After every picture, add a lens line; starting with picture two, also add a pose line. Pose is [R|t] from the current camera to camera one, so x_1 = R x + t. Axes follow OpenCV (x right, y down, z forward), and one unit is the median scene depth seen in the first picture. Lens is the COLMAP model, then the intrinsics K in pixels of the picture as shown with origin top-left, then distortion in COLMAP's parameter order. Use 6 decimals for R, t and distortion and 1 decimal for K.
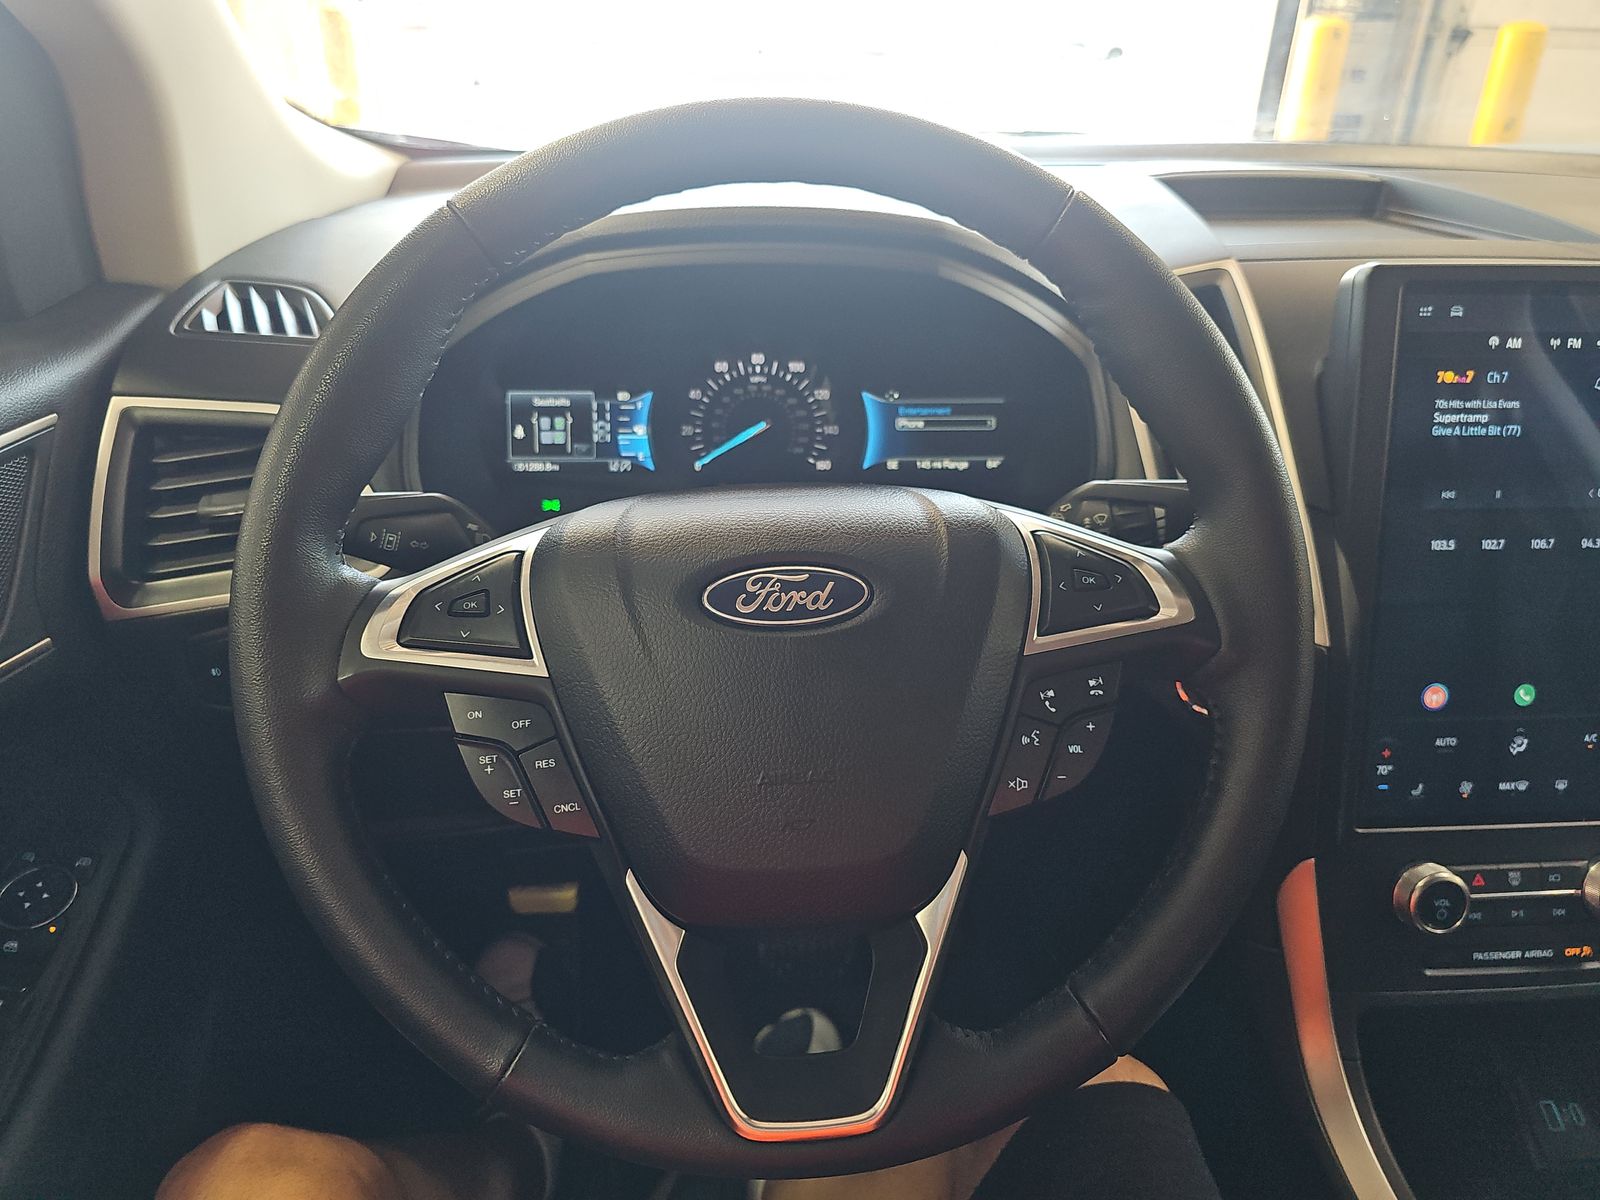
lens RADIAL K [[1080.3, 0, 797.6], [0, 1080.3, 612.5], [0, 0, 1]] dist [-0.025726, -0.003068]
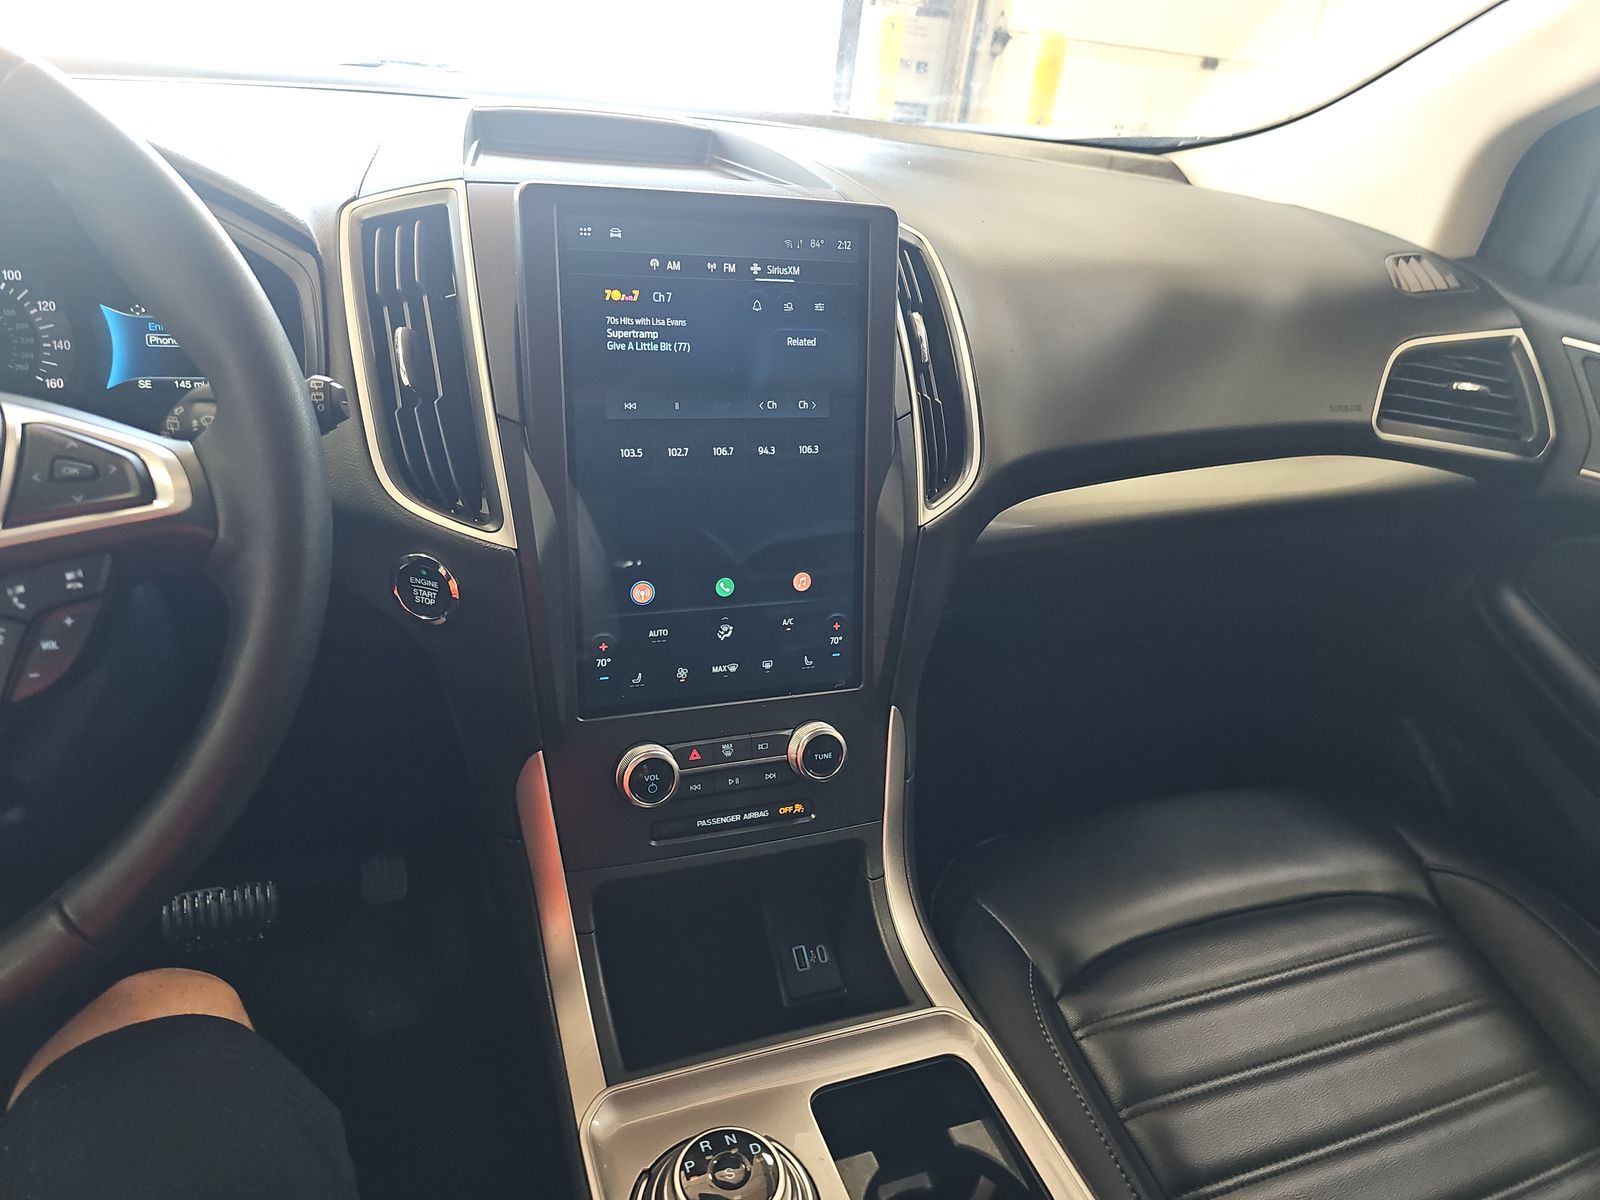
lens RADIAL K [[1043.2, 0, 805.9], [0, 1043.2, 603.8], [0, 0, 1]] dist [0.048849, -0.055329]
pose [[0.948244, -0.054331, 0.312861, 0.341024], [0.045604, 0.998341, 0.035149, 0.049234], [-0.314252, -0.019062, 0.949148, -0.059301]]
